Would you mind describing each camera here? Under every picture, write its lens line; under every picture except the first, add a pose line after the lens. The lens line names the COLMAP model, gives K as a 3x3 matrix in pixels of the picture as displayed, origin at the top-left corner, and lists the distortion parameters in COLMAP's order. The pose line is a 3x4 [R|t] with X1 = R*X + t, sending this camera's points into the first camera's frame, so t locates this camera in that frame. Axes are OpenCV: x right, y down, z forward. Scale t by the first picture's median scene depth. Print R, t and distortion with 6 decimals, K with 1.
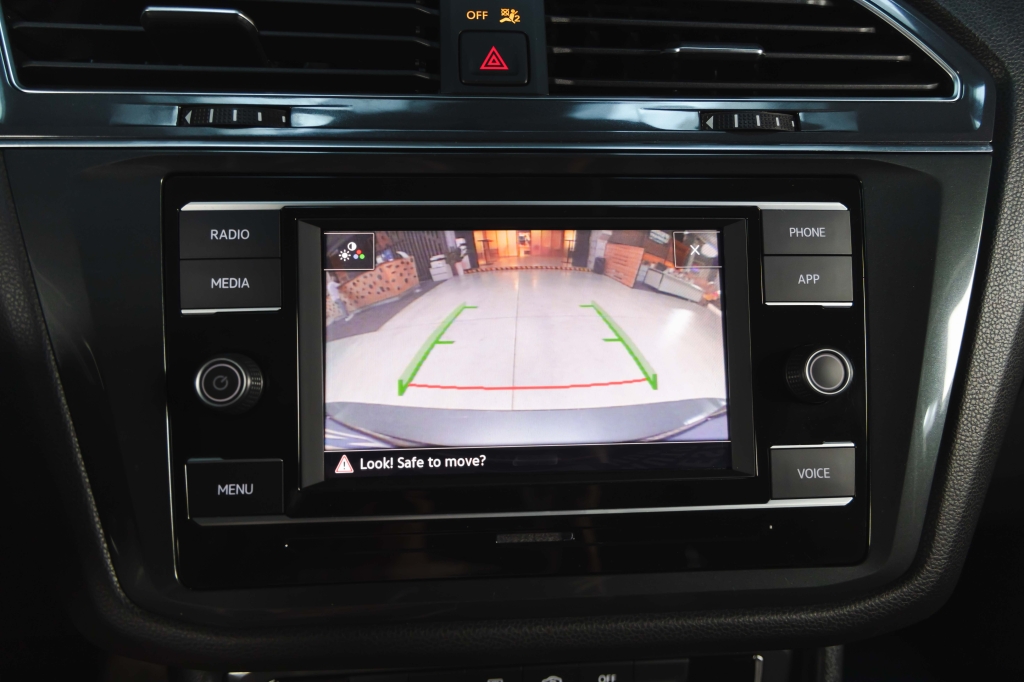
lens RADIAL K [[689.1, 0, 513.7], [0, 689.1, 343.4], [0, 0, 1]] dist [0.012187, 0.004751]
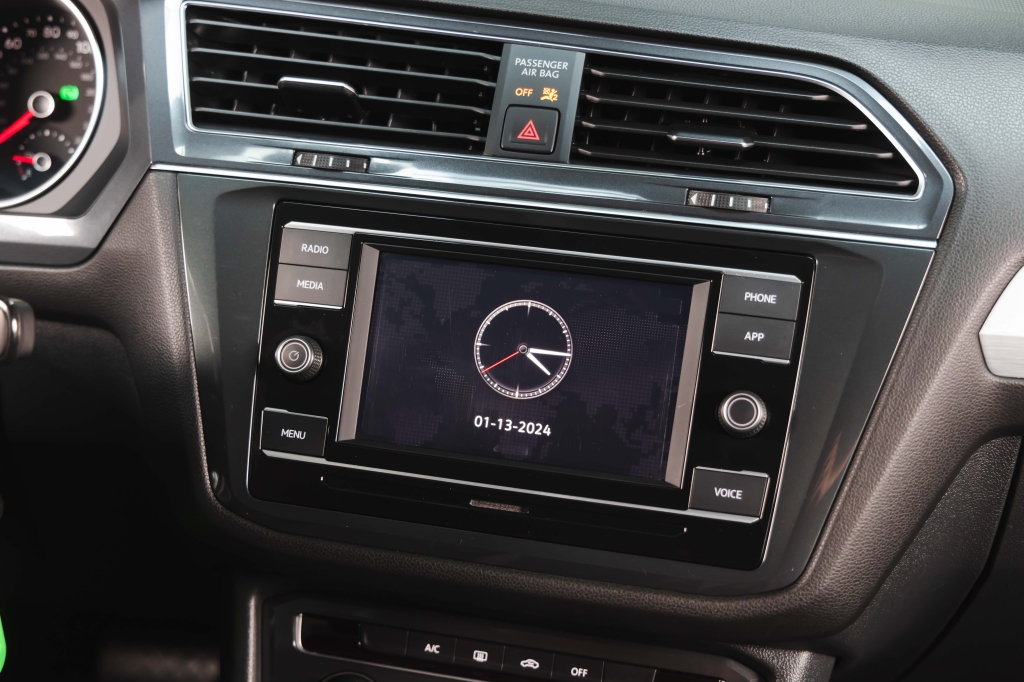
lens RADIAL K [[1476.0, 0, 512.4], [0, 1476.0, 338.8], [0, 0, 1]] dist [-0.053630, 0.000000]
pose [[0.959027, 0.127912, -0.252794, 0.695074], [-0.134728, 0.990834, -0.009766, -0.007084], [0.249228, 0.043424, 0.967471, -1.648005]]
